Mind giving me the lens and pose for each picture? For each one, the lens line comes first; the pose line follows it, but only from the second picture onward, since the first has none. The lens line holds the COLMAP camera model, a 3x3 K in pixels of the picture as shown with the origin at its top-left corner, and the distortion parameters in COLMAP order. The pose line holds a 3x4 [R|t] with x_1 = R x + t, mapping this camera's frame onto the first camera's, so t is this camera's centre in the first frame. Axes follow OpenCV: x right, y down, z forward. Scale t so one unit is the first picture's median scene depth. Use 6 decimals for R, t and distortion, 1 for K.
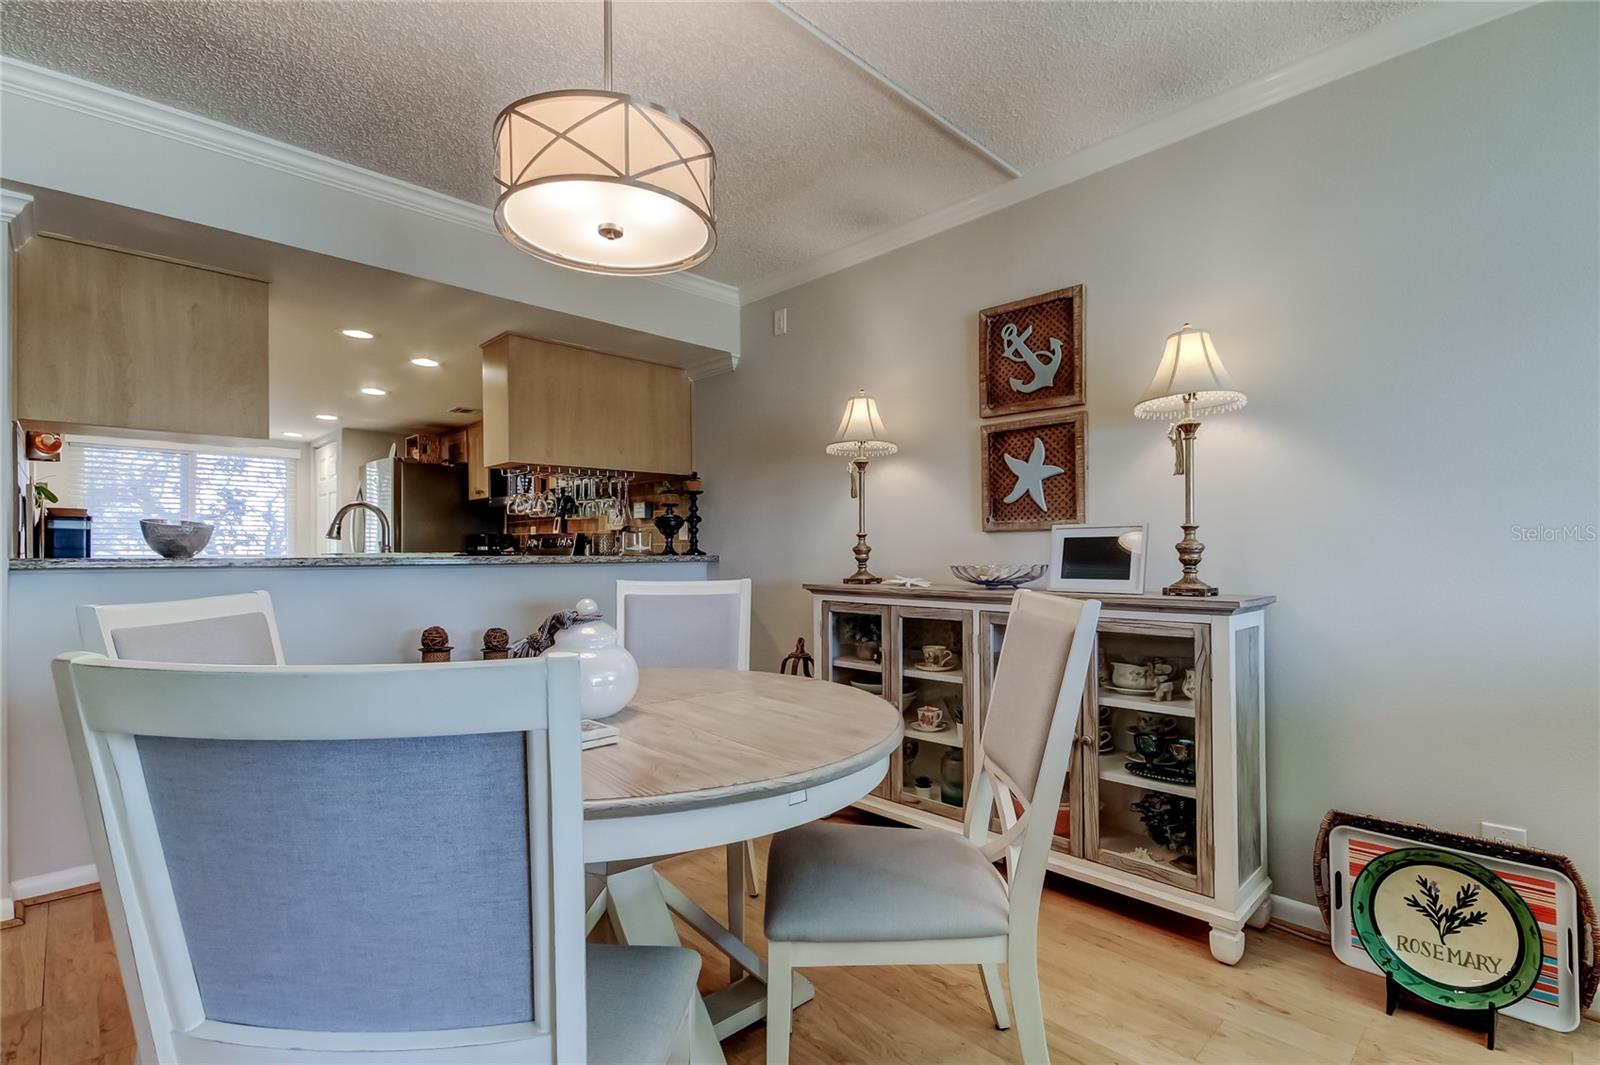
lens RADIAL K [[755.8, 0, 815.0], [0, 755.8, 532.7], [0, 0, 1]] dist [0.026836, -0.008368]
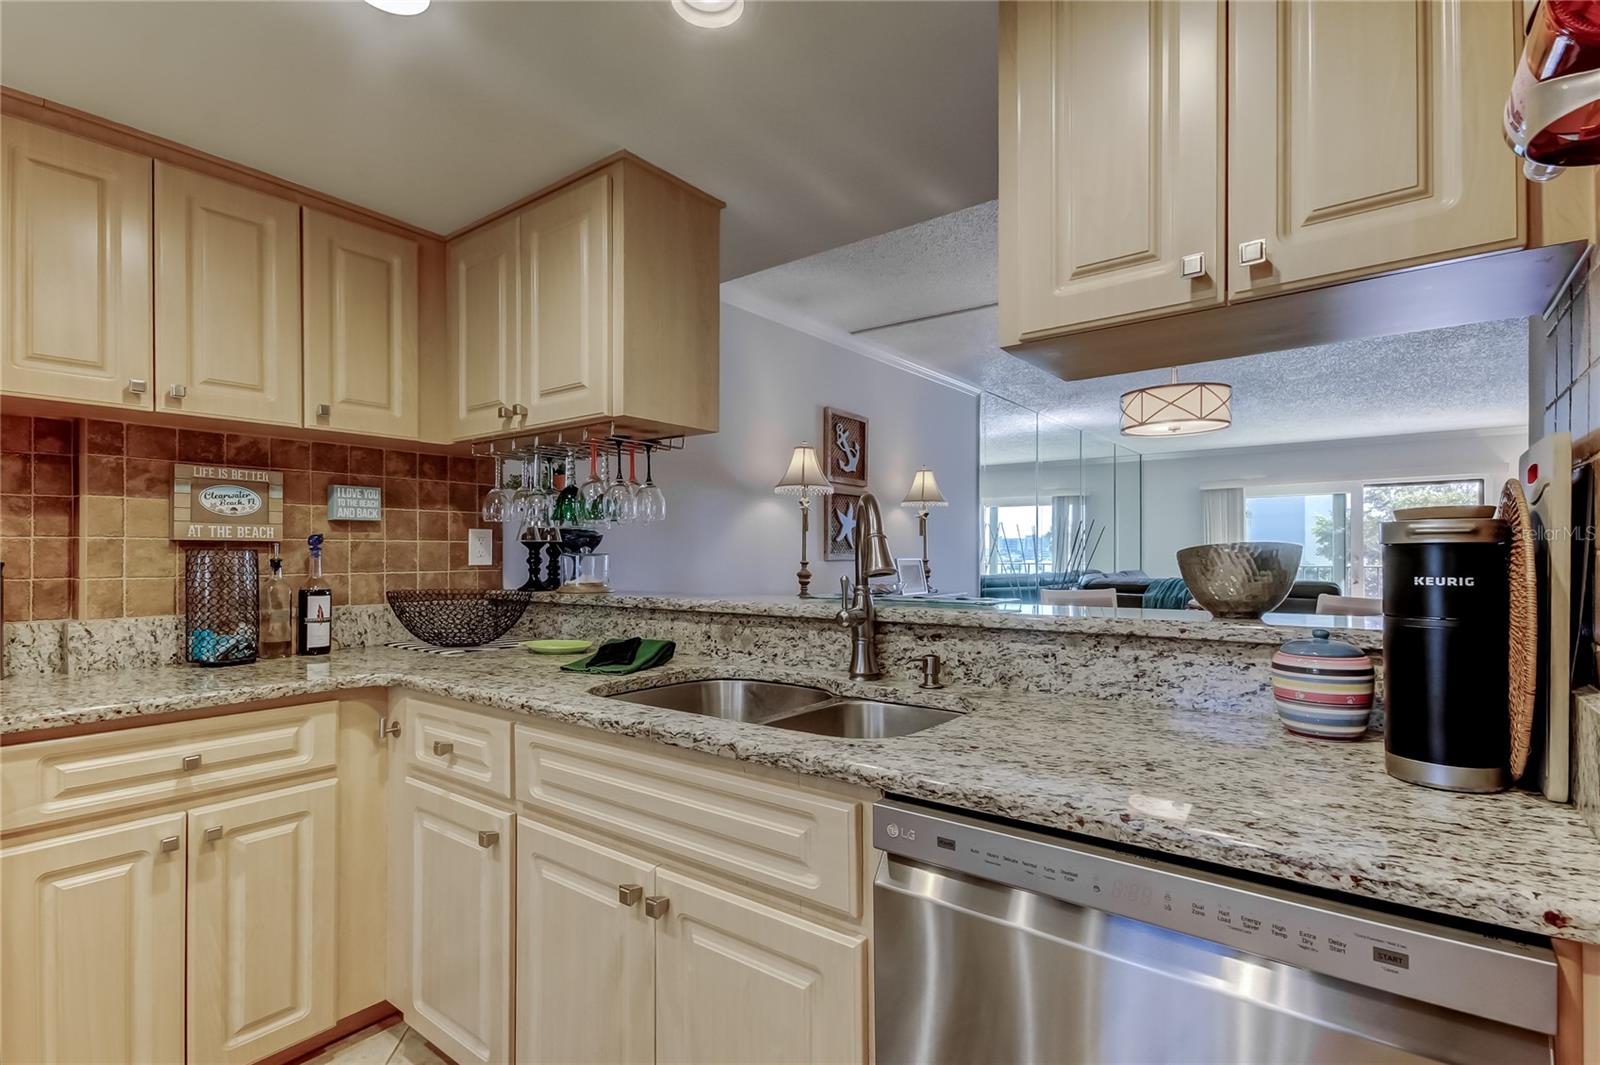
lens RADIAL K [[800.4, 0, 749.8], [0, 800.4, 547.8], [0, 0, 1]] dist [0.013267, 0.000133]
pose [[-0.116462, 0.013554, 0.993103, -1.326645], [-0.021728, 0.999633, -0.016191, 0.001675], [-0.992957, -0.023464, -0.116125, 1.384453]]
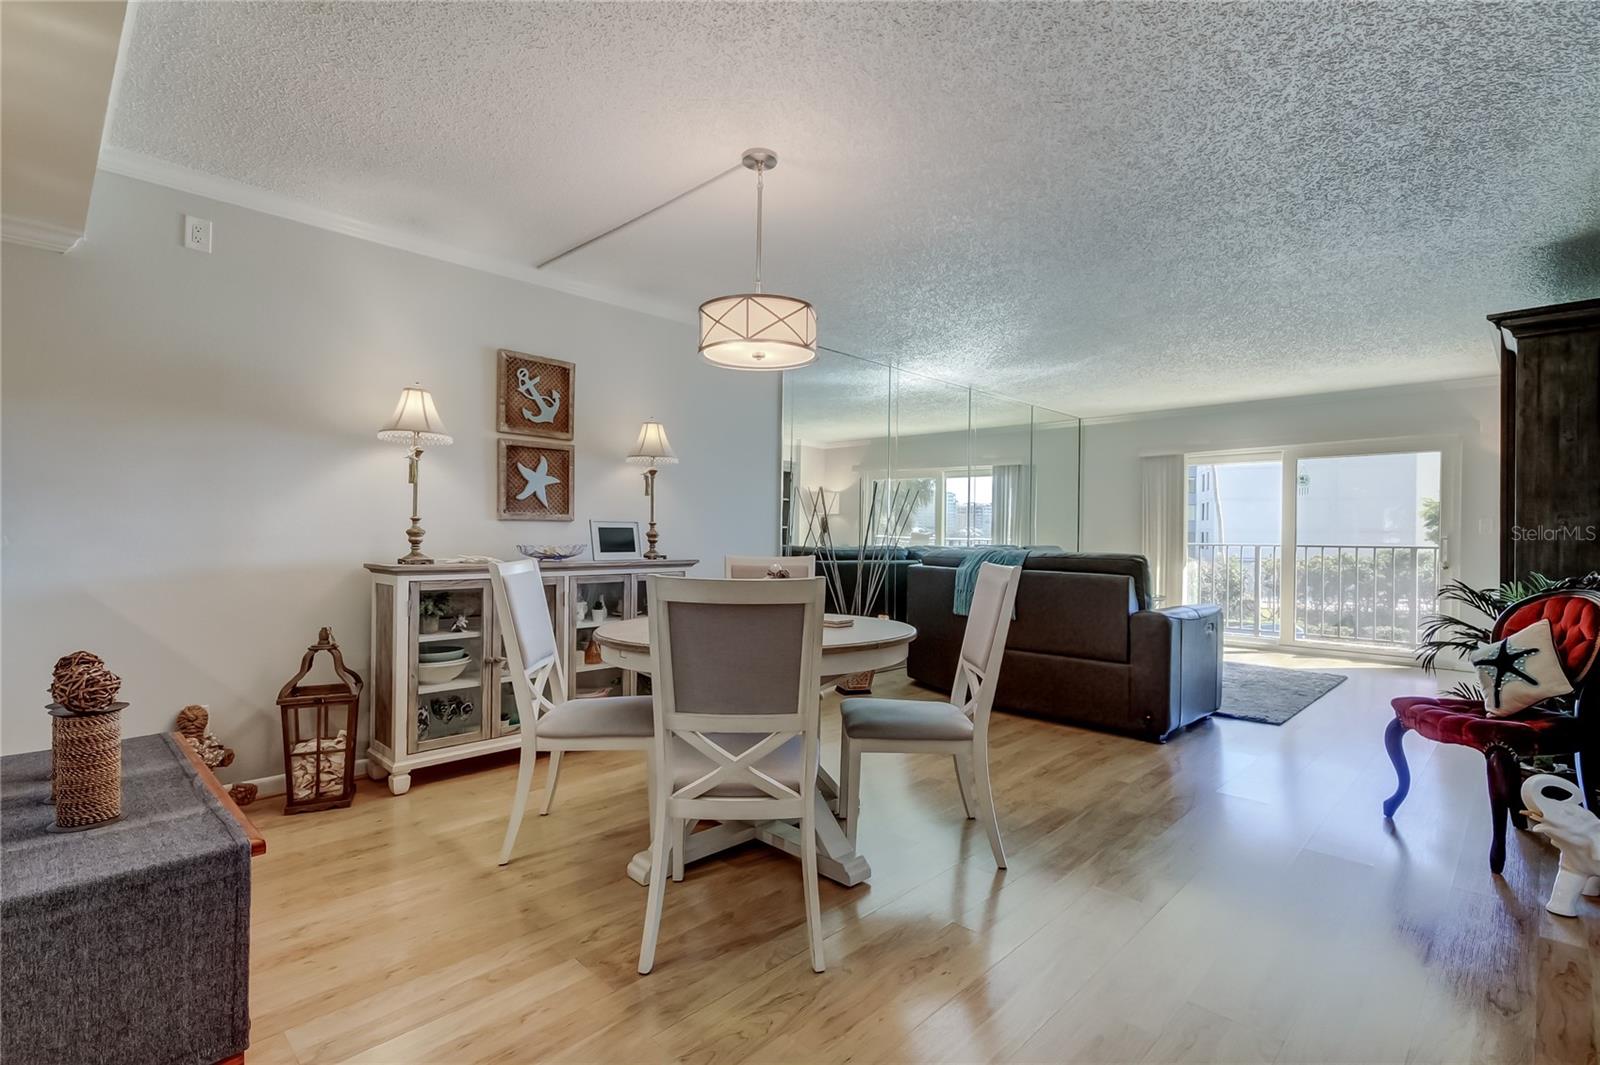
lens RADIAL K [[755.8, 0, 769.2], [0, 755.8, 544.1], [0, 0, 1]] dist [0.026836, -0.008368]
pose [[-0.012526, -0.011732, 0.999853, -1.140323], [-0.035574, 0.999303, 0.011280, 0.010127], [-0.999289, -0.035428, -0.012934, 0.575638]]
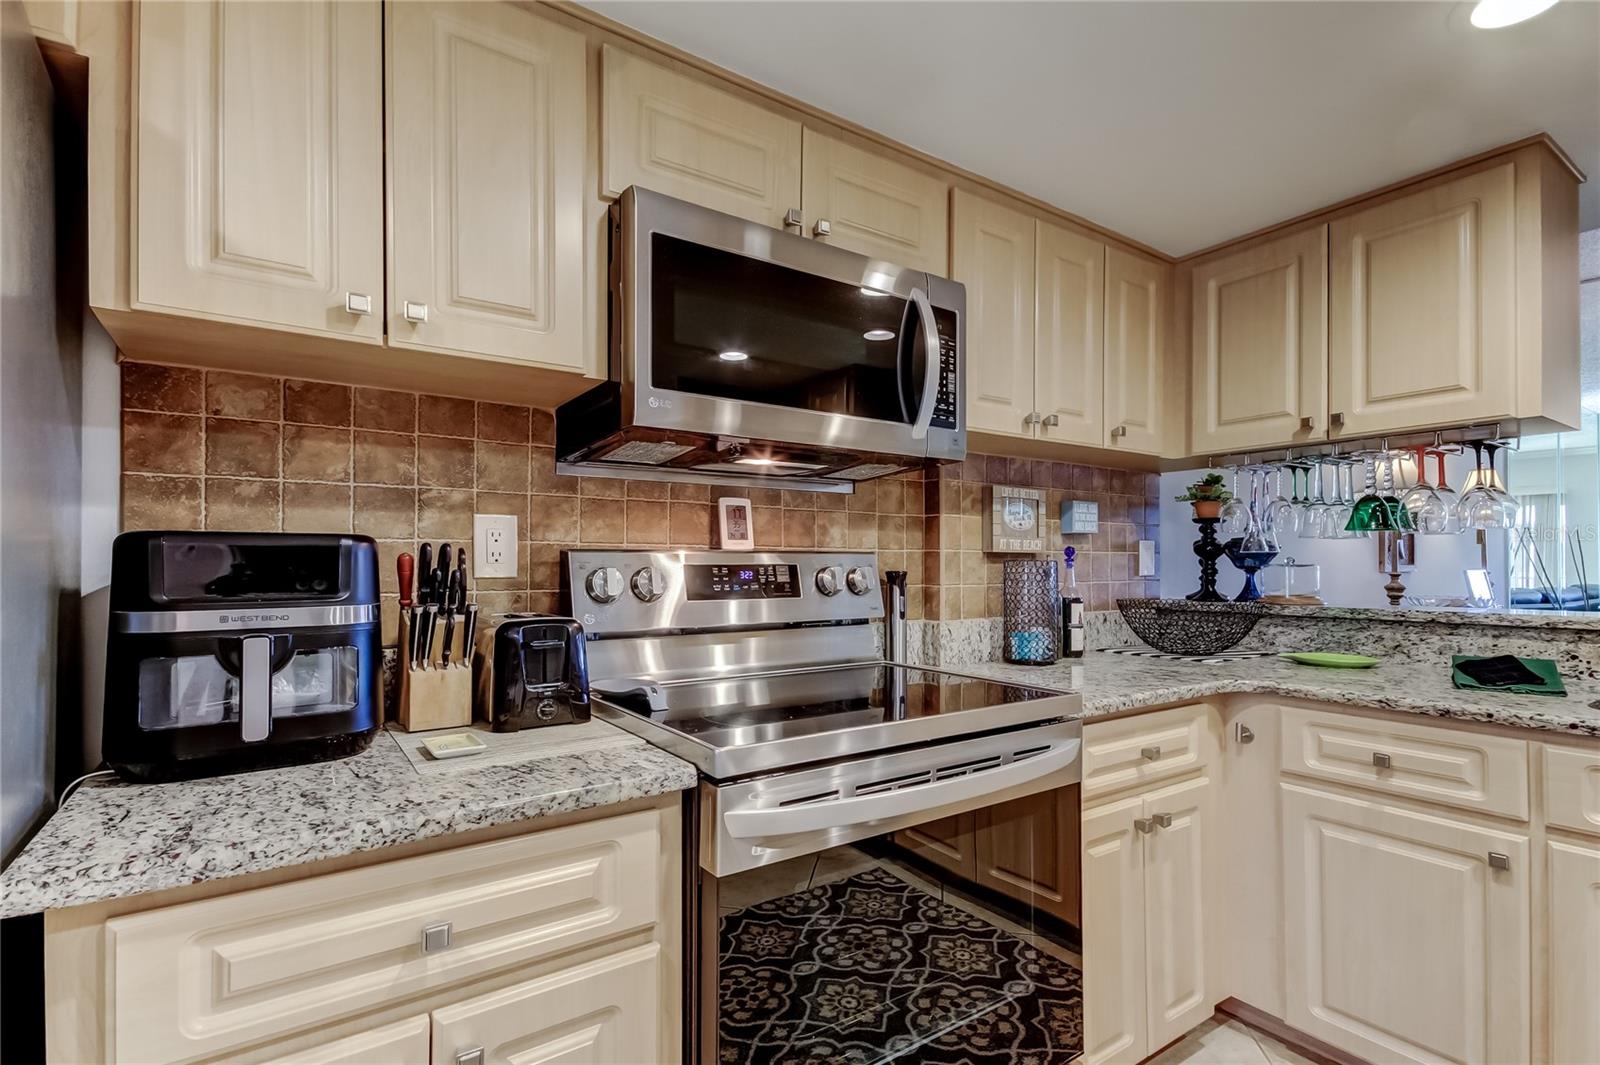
lens RADIAL K [[755.8, 0, 745.5], [0, 755.8, 554.2], [0, 0, 1]] dist [0.026836, -0.008368]
pose [[0.220802, 0.018694, 0.975140, -1.363344], [-0.023019, 0.999638, -0.013952, 0.012263], [-0.975047, -0.019366, 0.221152, 1.866094]]
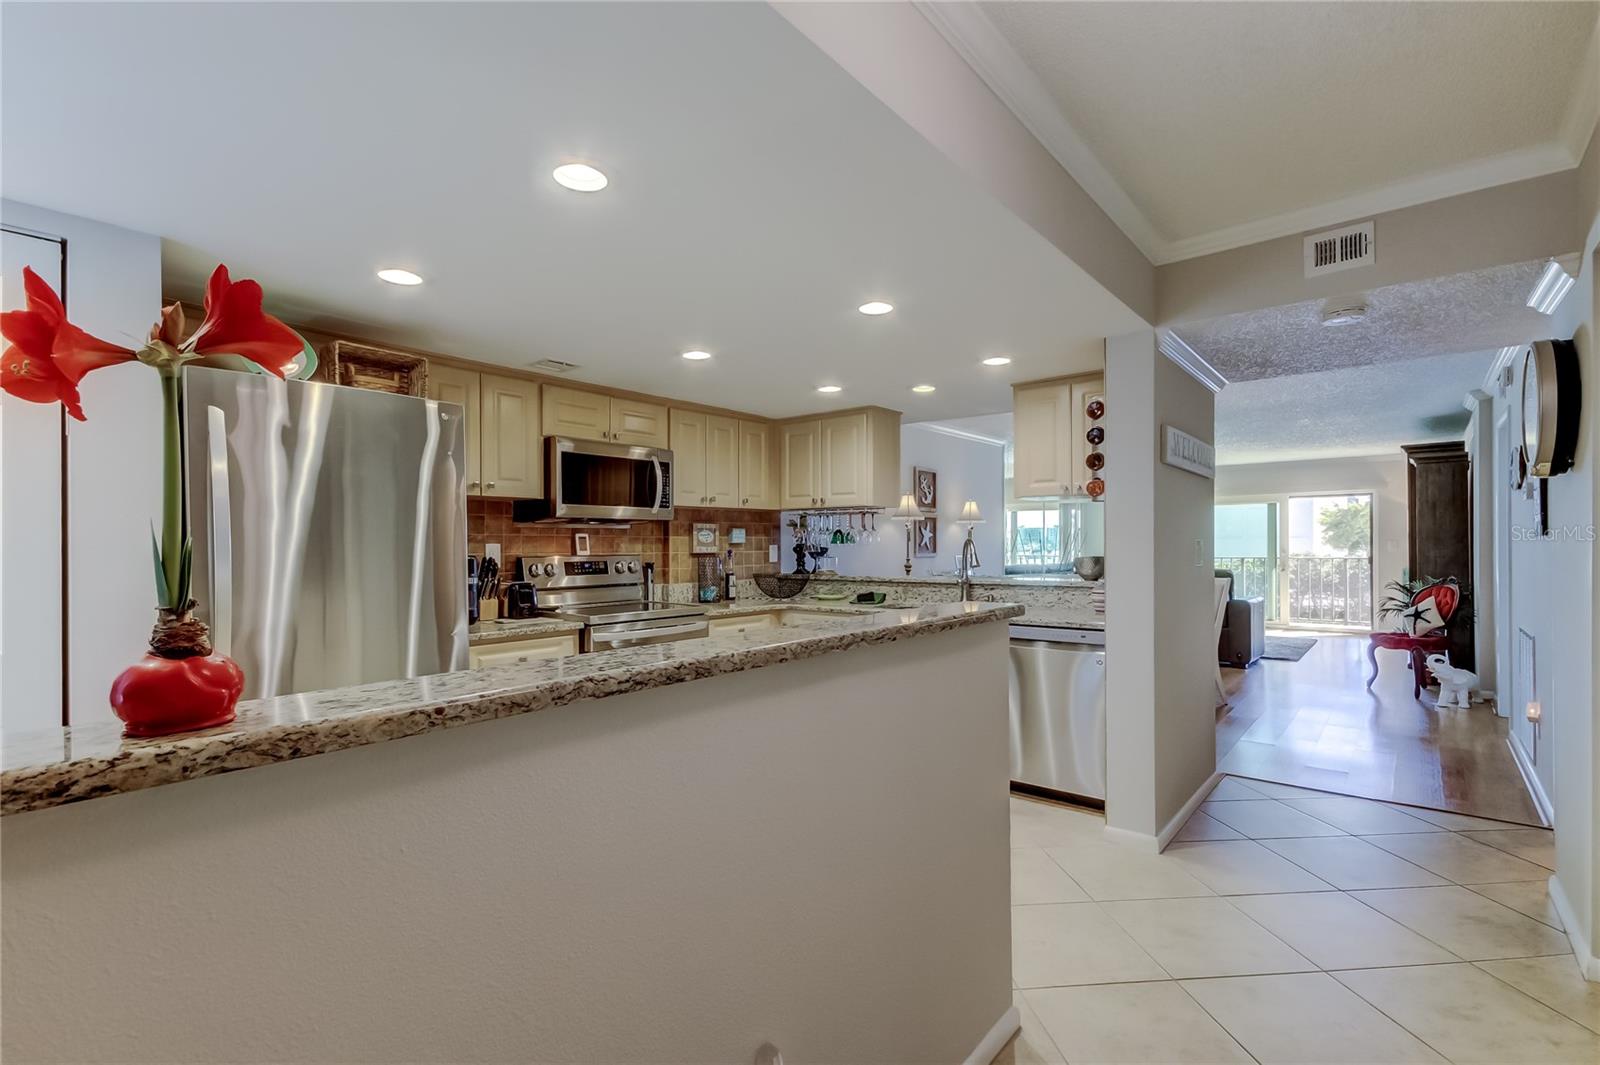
lens RADIAL K [[755.8, 0, 774.6], [0, 755.8, 559.1], [0, 0, 1]] dist [0.026836, -0.008368]
pose [[-0.106427, -0.013756, 0.994225, -2.259423], [-0.020200, 0.999728, 0.011670, -0.015594], [-0.994115, -0.018841, -0.106676, 1.793123]]
